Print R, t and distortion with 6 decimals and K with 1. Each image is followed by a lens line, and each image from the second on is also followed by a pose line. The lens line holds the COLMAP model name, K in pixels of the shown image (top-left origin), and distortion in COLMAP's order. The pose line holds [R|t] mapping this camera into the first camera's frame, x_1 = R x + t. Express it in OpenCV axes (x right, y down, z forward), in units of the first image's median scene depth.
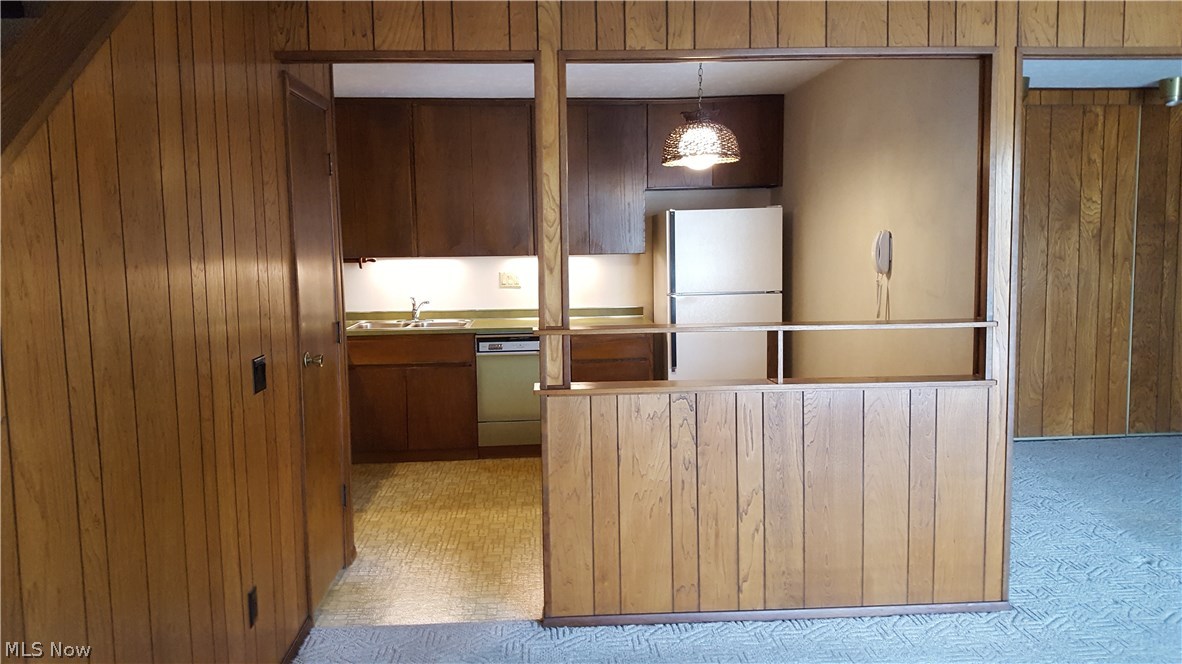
lens RADIAL K [[873.9, 0, 606.1], [0, 873.9, 327.9], [0, 0, 1]] dist [-0.003623, -0.004524]
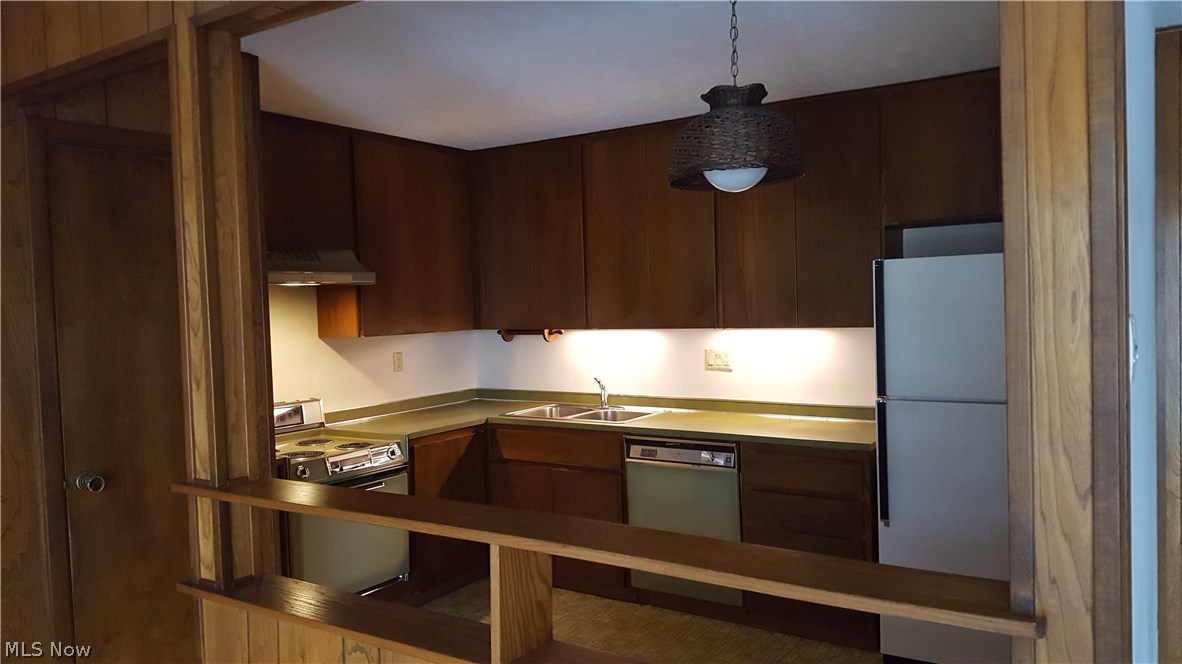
lens RADIAL K [[873.9, 0, 606.1], [0, 873.9, 327.9], [0, 0, 1]] dist [-0.003623, -0.004524]
pose [[0.813316, 0.010638, -0.581726, 0.505911], [-0.045202, 0.997966, -0.044948, -0.090416], [0.580064, 0.062852, 0.812142, 0.683585]]
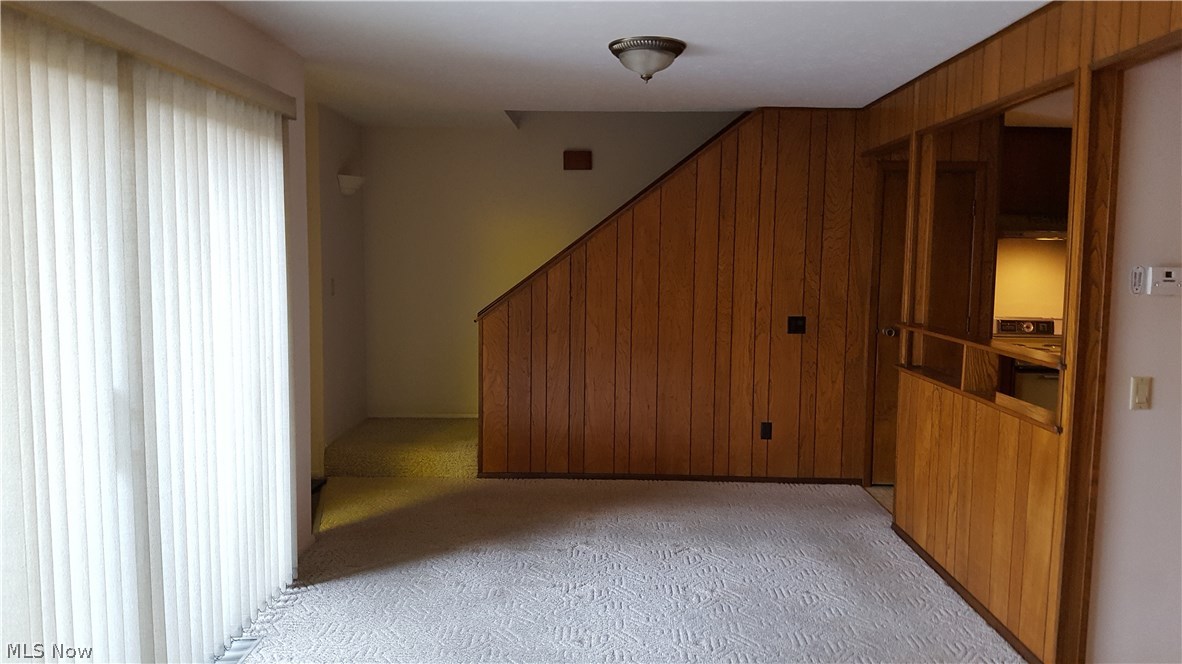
lens RADIAL K [[873.9, 0, 606.1], [0, 873.9, 327.9], [0, 0, 1]] dist [-0.003623, -0.004524]
pose [[-0.033341, 0.106431, -0.993761, 1.384841], [-0.122821, 0.986341, 0.109757, -0.090466], [0.991869, 0.125714, -0.019813, 0.553430]]
